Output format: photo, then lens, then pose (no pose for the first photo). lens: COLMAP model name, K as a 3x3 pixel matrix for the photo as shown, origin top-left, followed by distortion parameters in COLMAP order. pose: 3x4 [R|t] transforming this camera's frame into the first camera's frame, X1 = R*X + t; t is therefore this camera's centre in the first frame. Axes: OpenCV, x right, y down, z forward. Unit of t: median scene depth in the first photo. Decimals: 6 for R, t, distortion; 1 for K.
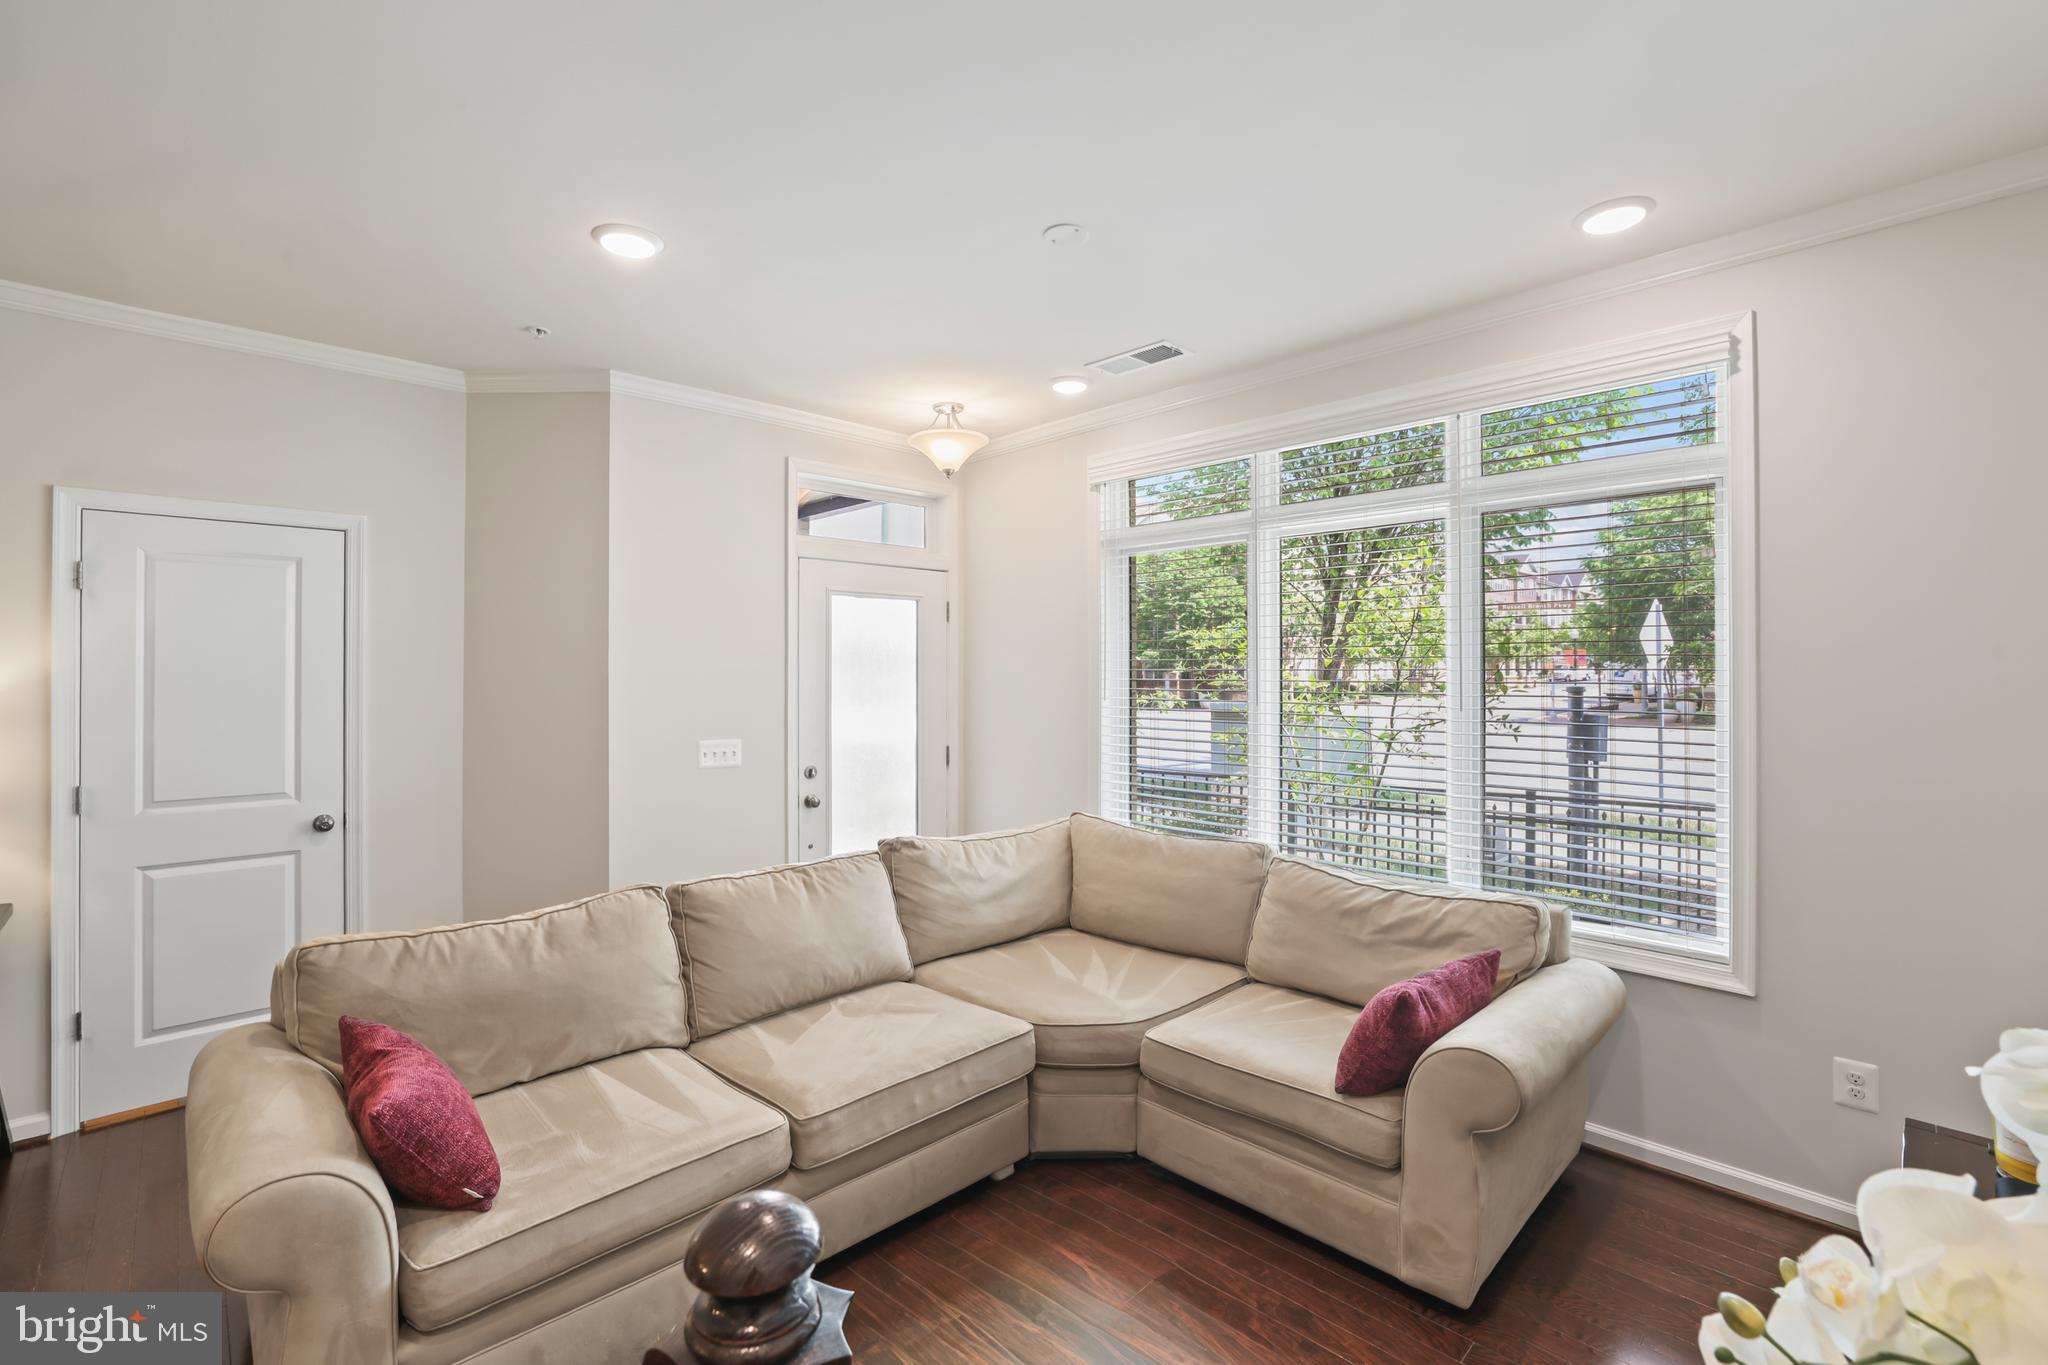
lens RADIAL K [[924.6, 0, 1040.4], [0, 924.6, 677.5], [0, 0, 1]] dist [-0.029653, 0.017917]
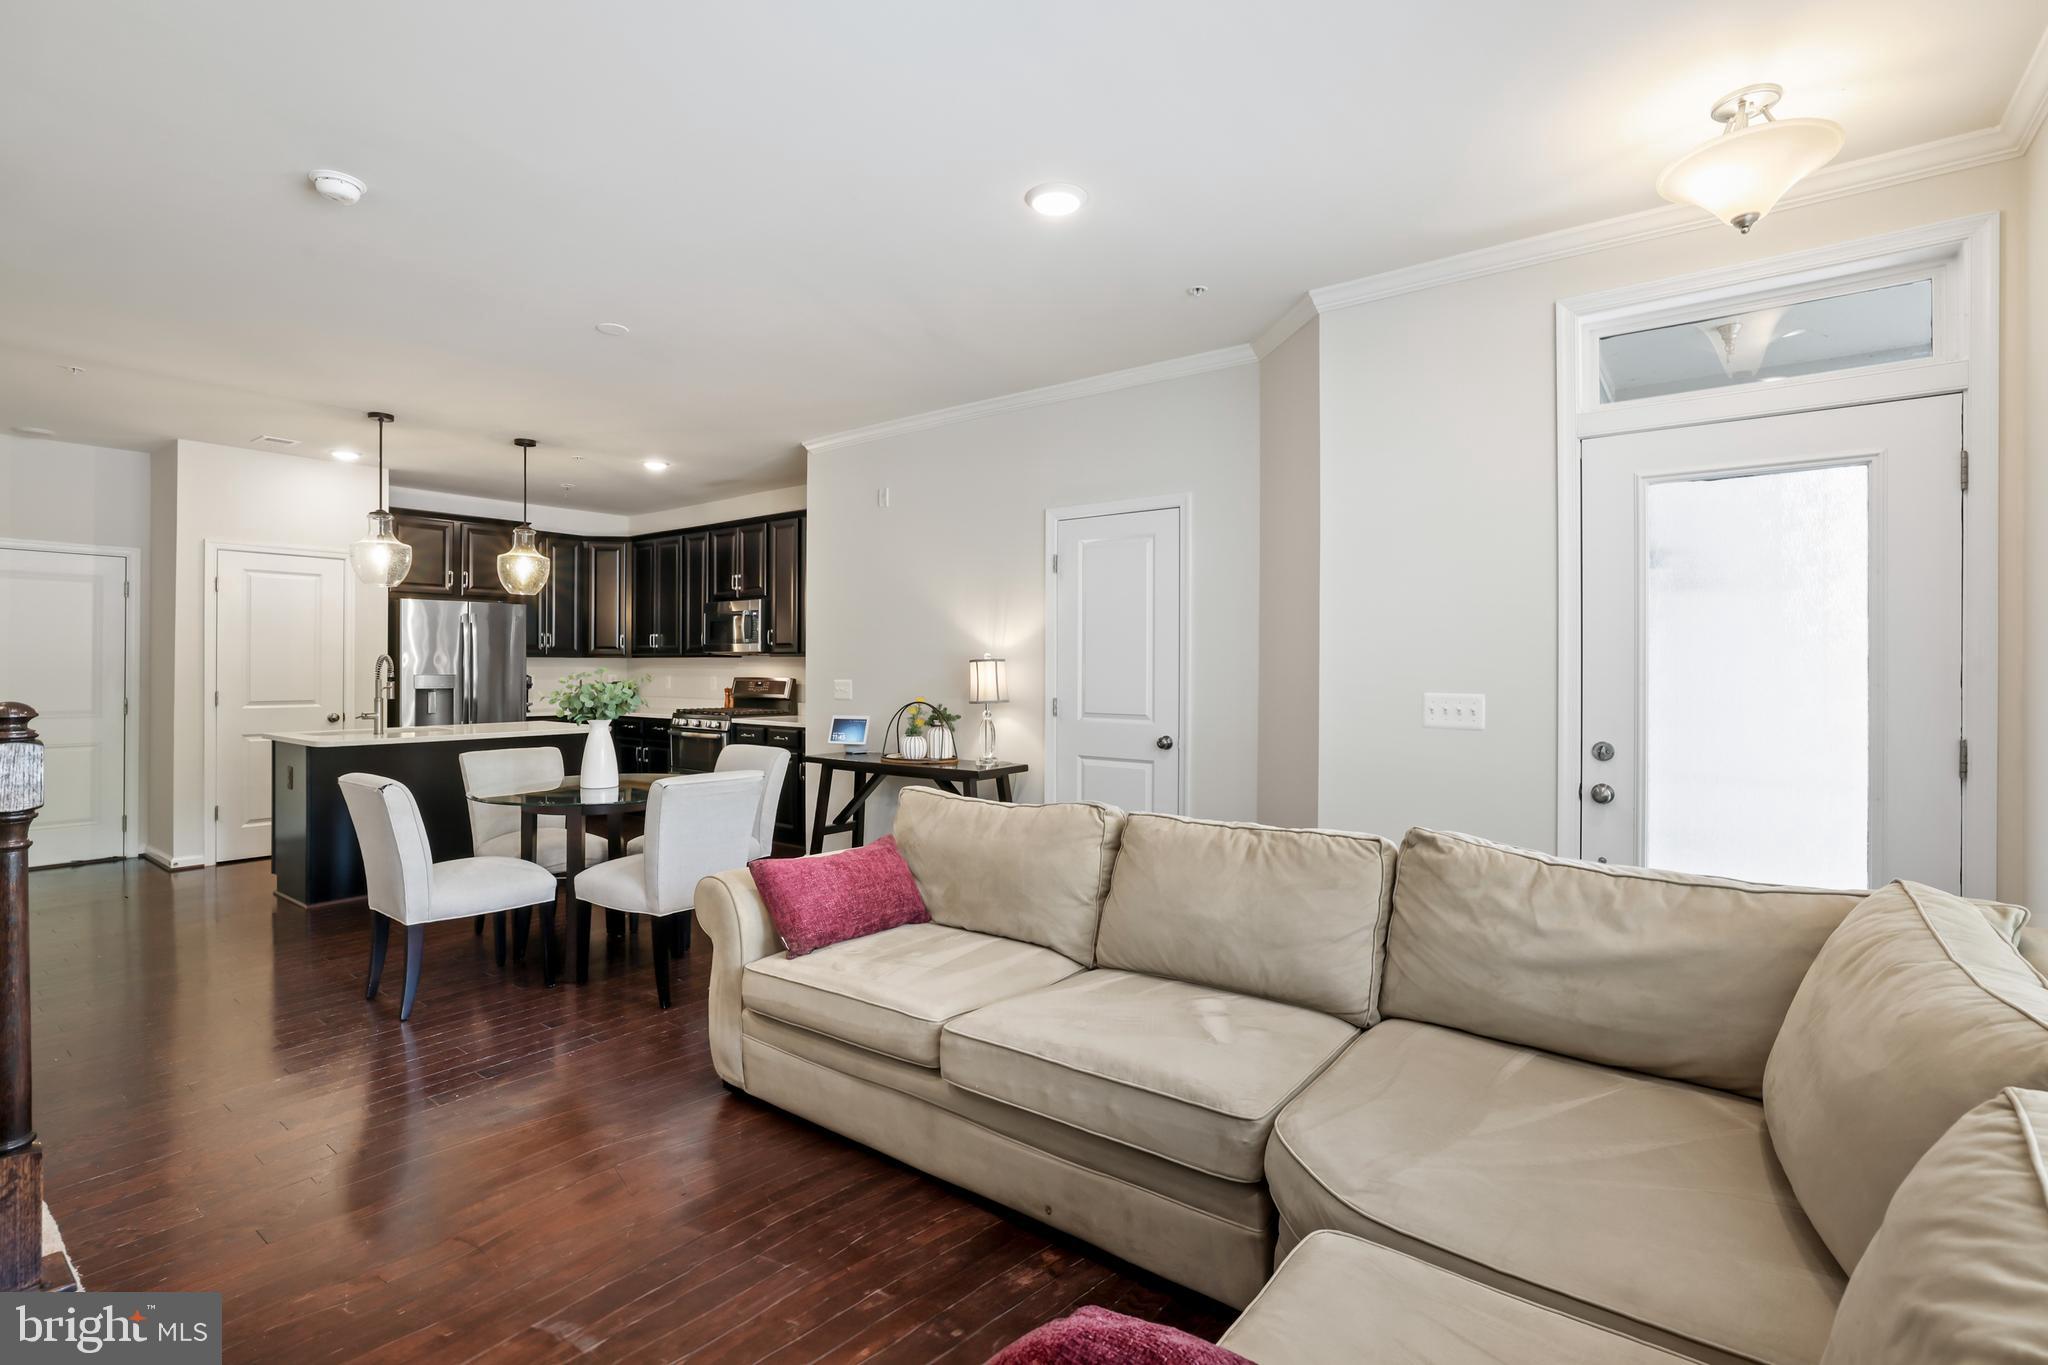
lens RADIAL K [[1005.3, 0, 1031.0], [0, 1005.3, 670.3], [0, 0, 1]] dist [-0.002545, -0.000499]
pose [[0.117874, 0.001284, -0.993028, 0.576230], [-0.010545, 0.999944, 0.000042, 0.063114], [0.992973, 0.010466, 0.117881, 0.660951]]
